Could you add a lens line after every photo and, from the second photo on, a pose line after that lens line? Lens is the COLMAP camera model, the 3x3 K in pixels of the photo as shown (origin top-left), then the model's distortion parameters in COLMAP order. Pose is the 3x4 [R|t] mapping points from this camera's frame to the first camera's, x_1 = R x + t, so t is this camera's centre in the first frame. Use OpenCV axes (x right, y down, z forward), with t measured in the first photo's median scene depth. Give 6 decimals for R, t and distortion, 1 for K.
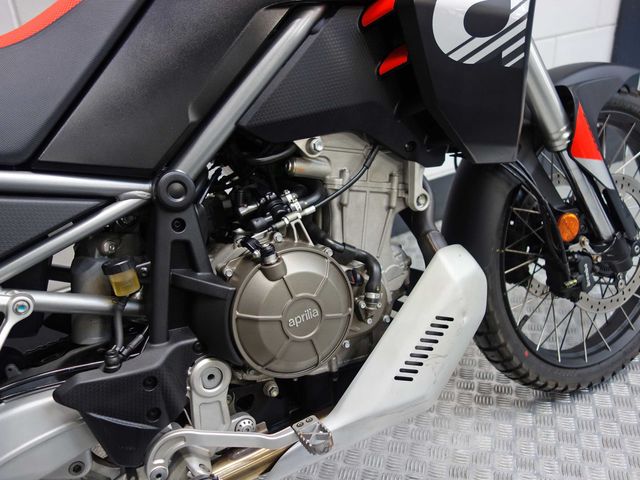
lens RADIAL K [[563.2, 0, 321.8], [0, 563.2, 242.9], [0, 0, 1]] dist [0.000522, 0.003419]
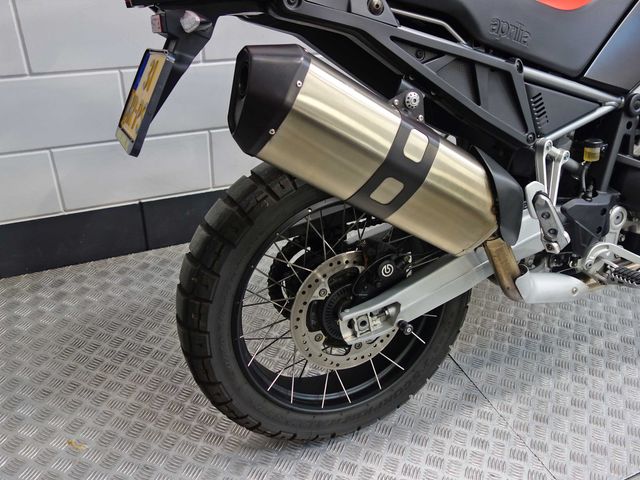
lens RADIAL K [[563.2, 0, 321.8], [0, 563.2, 242.9], [0, 0, 1]] dist [0.000522, 0.003419]
pose [[0.986727, 0.161082, -0.020560, -0.948838], [-0.157396, 0.979849, 0.122976, 0.222752], [0.039955, -0.118108, 0.992197, -0.684510]]
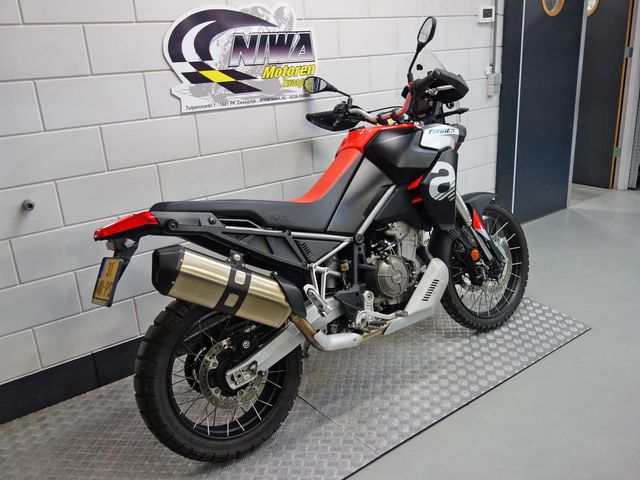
lens RADIAL K [[563.2, 0, 321.8], [0, 563.2, 242.9], [0, 0, 1]] dist [0.000522, 0.003419]
pose [[0.992704, -0.028280, 0.117215, -0.757463], [0.046632, 0.986510, -0.156919, 0.388801], [-0.111197, 0.161240, 0.980631, -1.974754]]
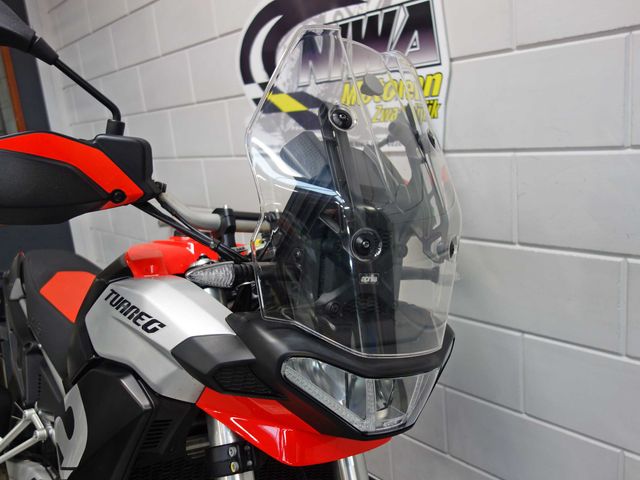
lens RADIAL K [[563.2, 0, 321.8], [0, 563.2, 242.9], [0, 0, 1]] dist [0.000522, 0.003419]
pose [[0.194279, 0.260484, -0.945729, 1.210081], [-0.378044, 0.909509, 0.172847, -1.064225], [0.905173, 0.323947, 0.275173, 0.893794]]
